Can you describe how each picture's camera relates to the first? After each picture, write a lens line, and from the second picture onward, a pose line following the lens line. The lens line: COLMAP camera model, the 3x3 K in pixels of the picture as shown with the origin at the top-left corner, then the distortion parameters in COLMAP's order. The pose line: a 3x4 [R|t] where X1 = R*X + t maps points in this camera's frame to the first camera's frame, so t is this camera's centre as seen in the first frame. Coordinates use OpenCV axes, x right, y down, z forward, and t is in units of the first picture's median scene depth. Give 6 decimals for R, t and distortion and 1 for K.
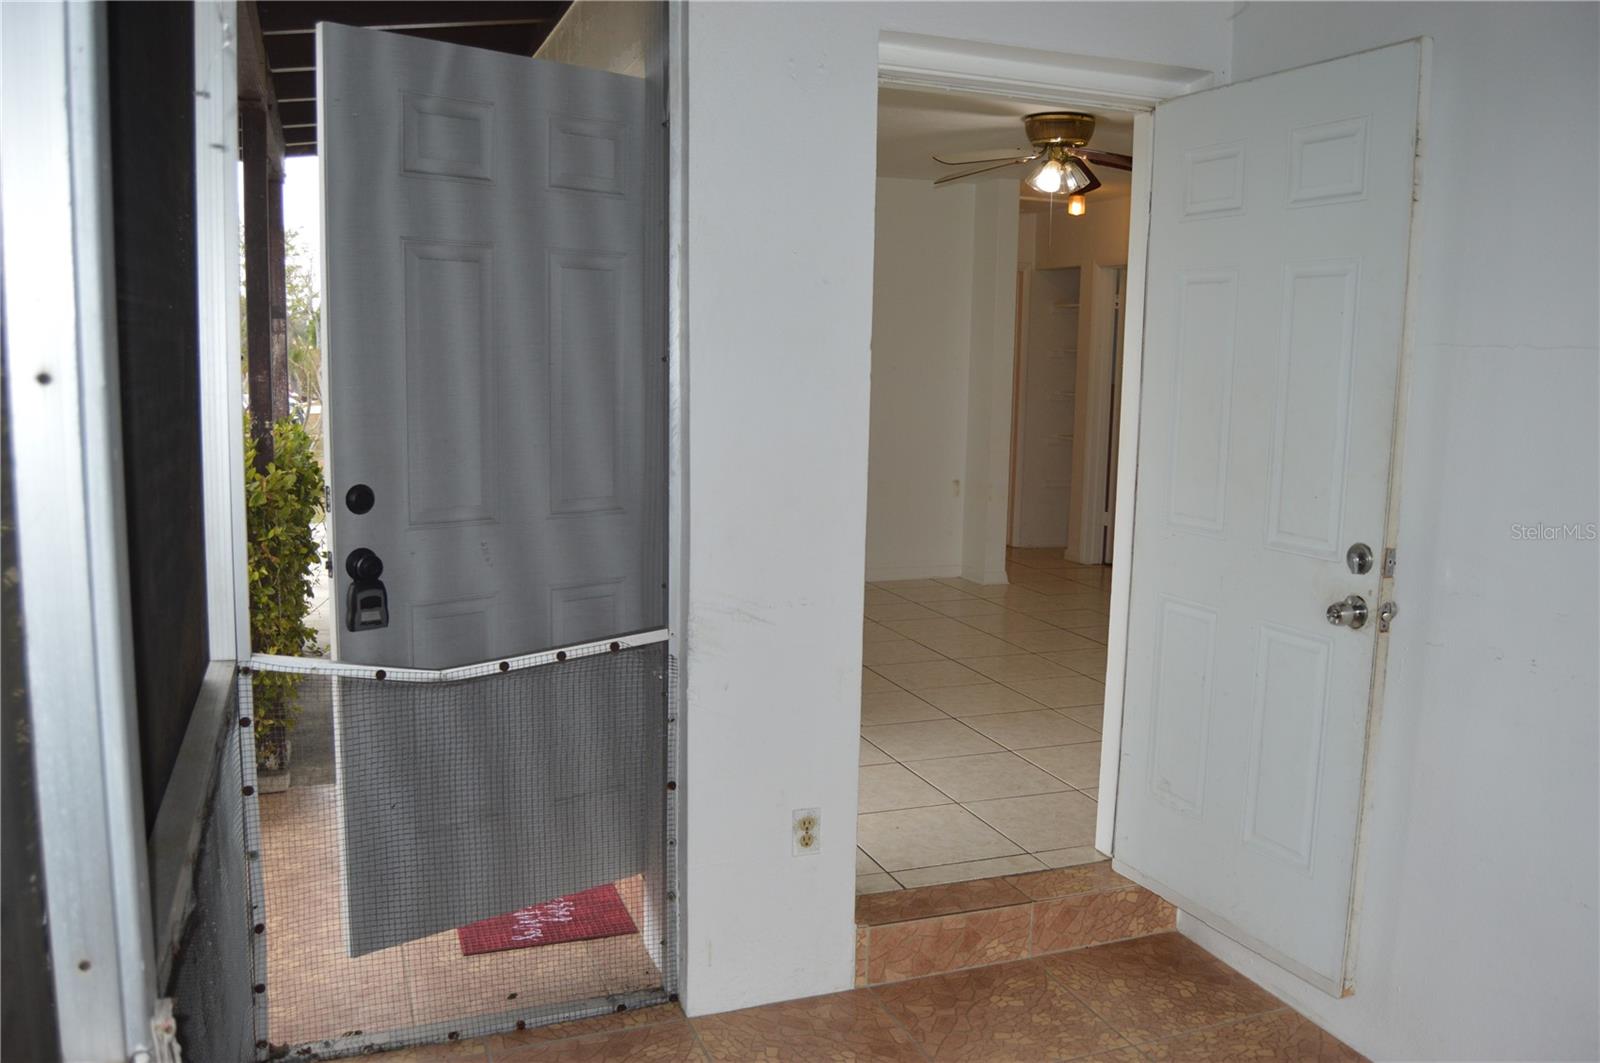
lens RADIAL K [[1264.7, 0, 803.3], [0, 1264.7, 534.9], [0, 0, 1]] dist [-0.100094, 0.049273]
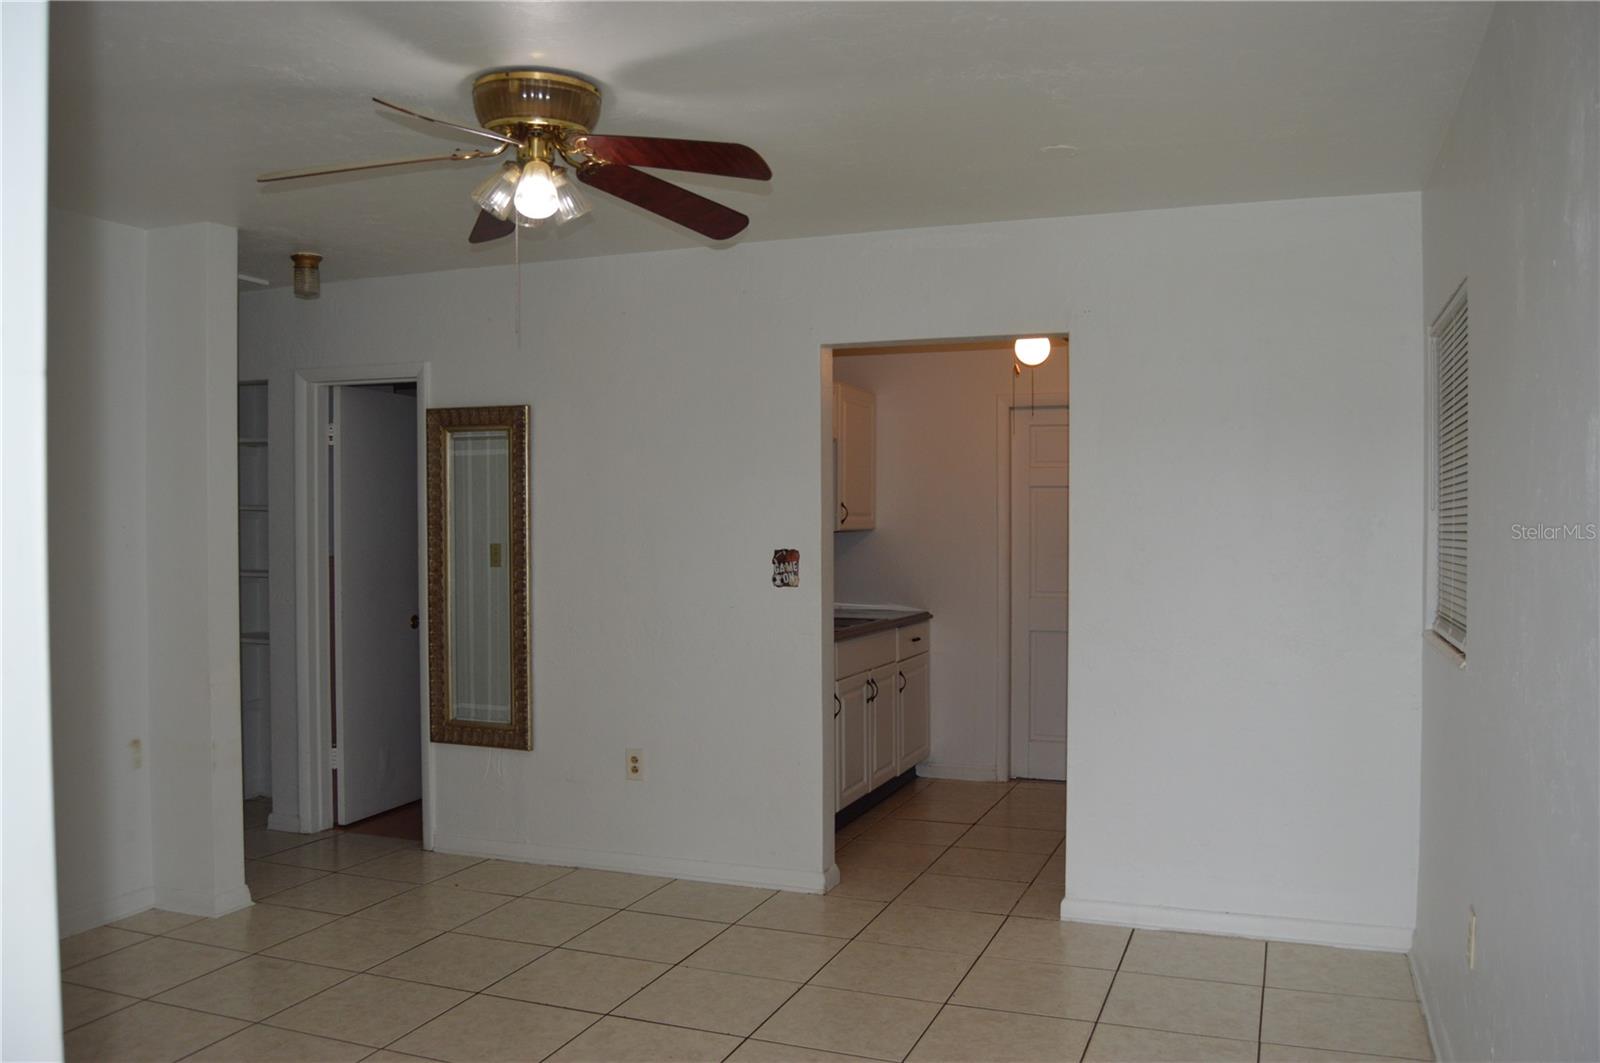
lens RADIAL K [[1264.7, 0, 803.3], [0, 1264.7, 534.9], [0, 0, 1]] dist [-0.100094, 0.049273]
pose [[0.662480, -0.034435, 0.748288, -0.090052], [0.121646, 0.990628, -0.062110, -0.063854], [-0.739136, 0.132173, 0.660460, 0.400840]]
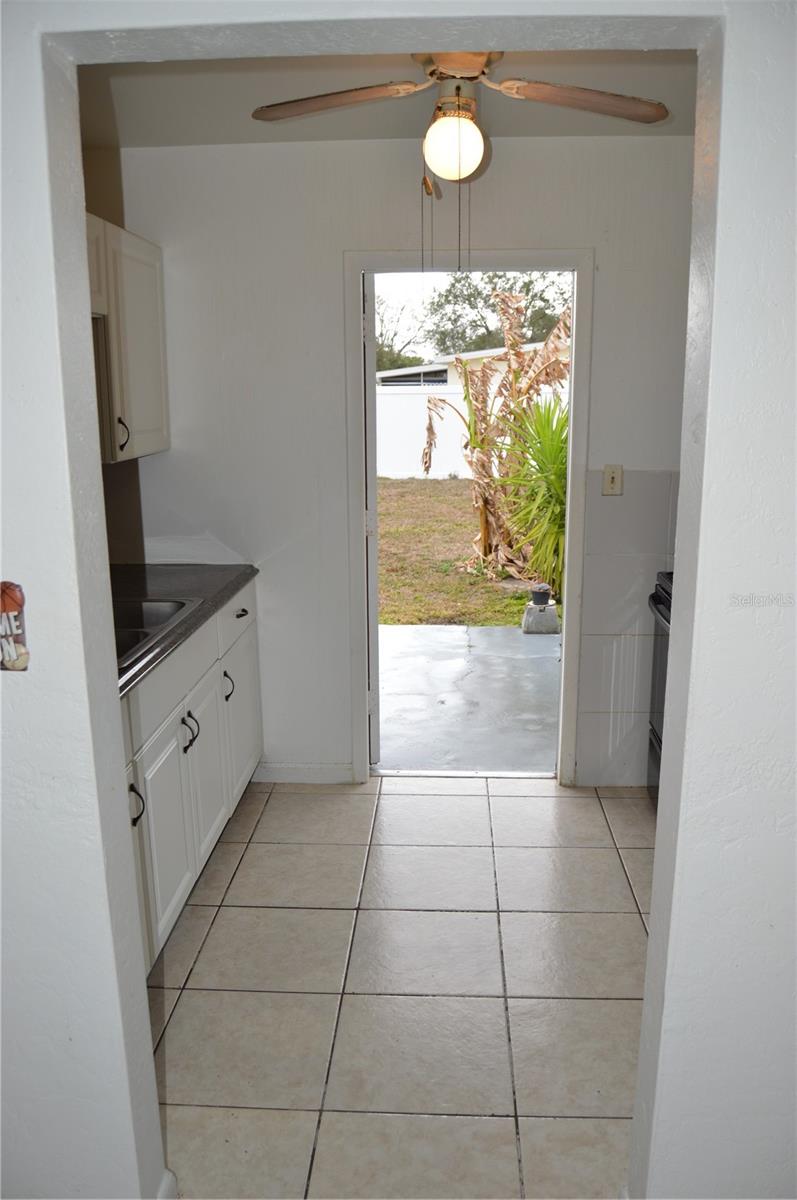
lens RADIAL K [[948.5, 0, 393.7], [0, 948.5, 606.5], [0, 0, 1]] dist [-0.100094, 0.049273]
pose [[0.400498, -0.229568, 0.887074, 0.223966], [0.140874, 0.972023, 0.187951, -0.112382], [-0.905404, 0.049691, 0.421634, 0.658770]]
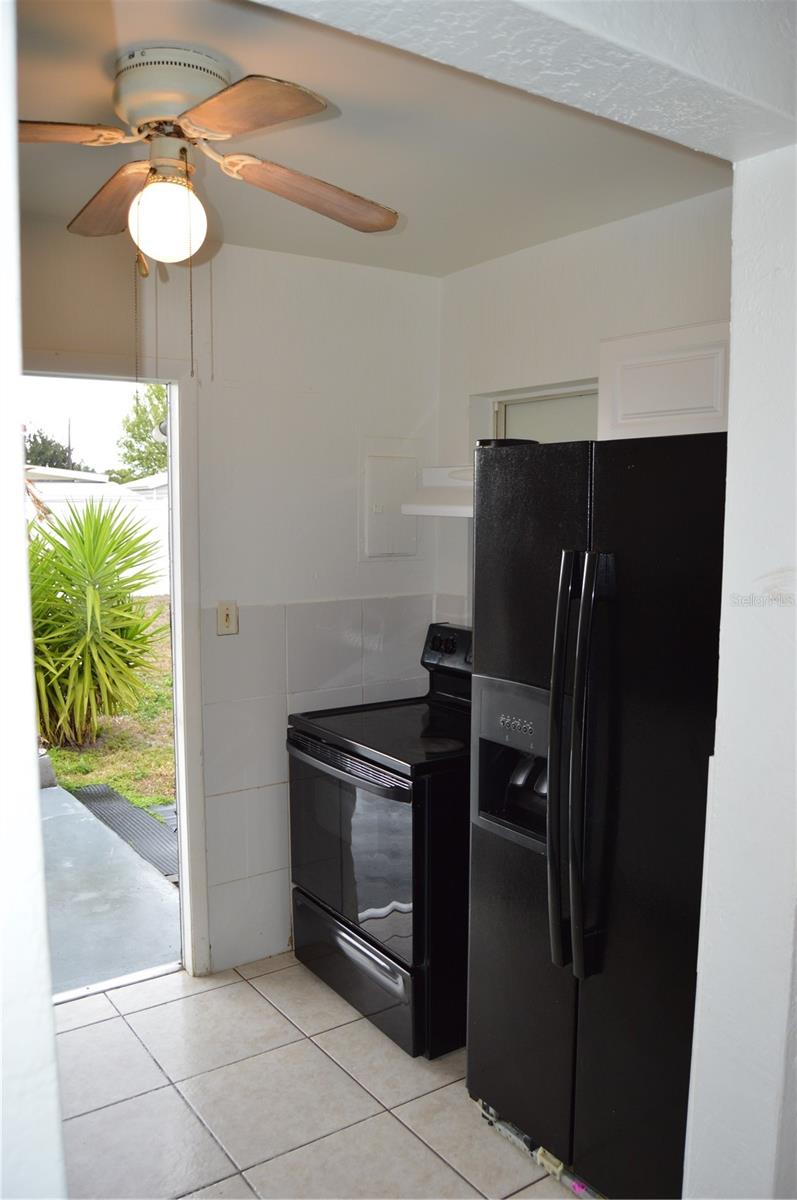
lens RADIAL K [[948.5, 0, 393.7], [0, 948.5, 606.5], [0, 0, 1]] dist [-0.100094, 0.049273]
pose [[-0.243620, -0.126627, 0.961569, 0.273887], [0.128315, 0.978517, 0.161369, -0.131073], [-0.961345, 0.162696, -0.222138, 0.765152]]
